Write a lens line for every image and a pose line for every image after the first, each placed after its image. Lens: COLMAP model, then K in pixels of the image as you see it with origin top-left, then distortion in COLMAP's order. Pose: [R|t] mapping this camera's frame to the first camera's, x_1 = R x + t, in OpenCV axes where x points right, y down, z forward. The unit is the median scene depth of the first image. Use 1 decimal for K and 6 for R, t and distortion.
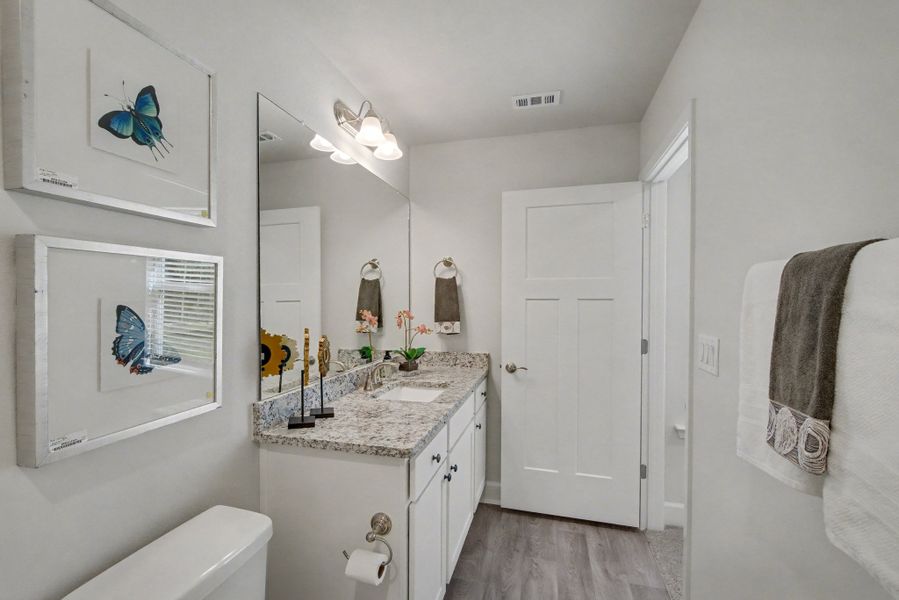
lens RADIAL K [[405.4, 0, 447.0], [0, 405.4, 300.9], [0, 0, 1]] dist [-0.009713, 0.000341]
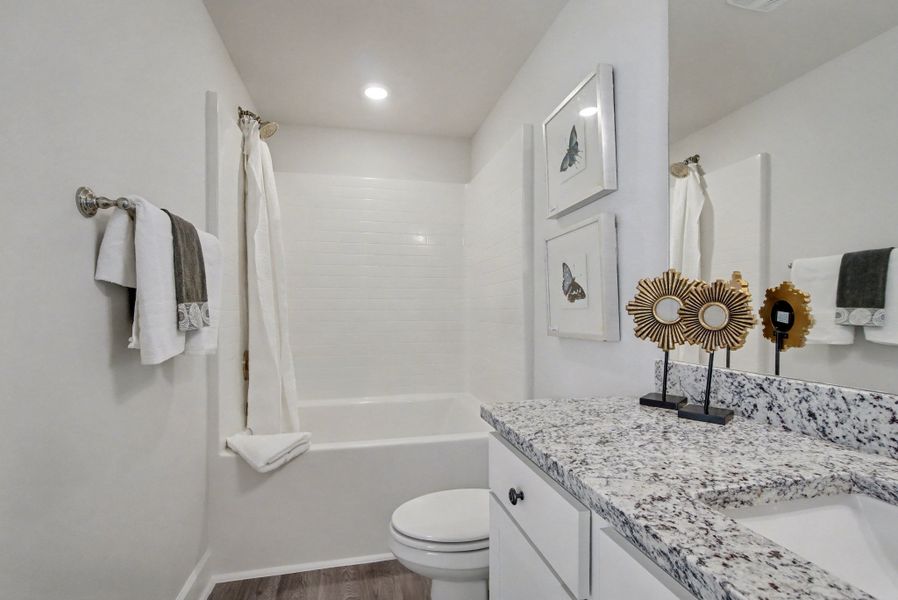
lens RADIAL K [[404.9, 0, 446.5], [0, 404.9, 300.9], [0, 0, 1]] dist [-0.009713, 0.000341]
pose [[-0.881407, -0.015793, -0.472094, 0.324509], [-0.004201, 0.999663, -0.025598, 0.146965], [0.472339, -0.020579, -0.881176, 1.484337]]
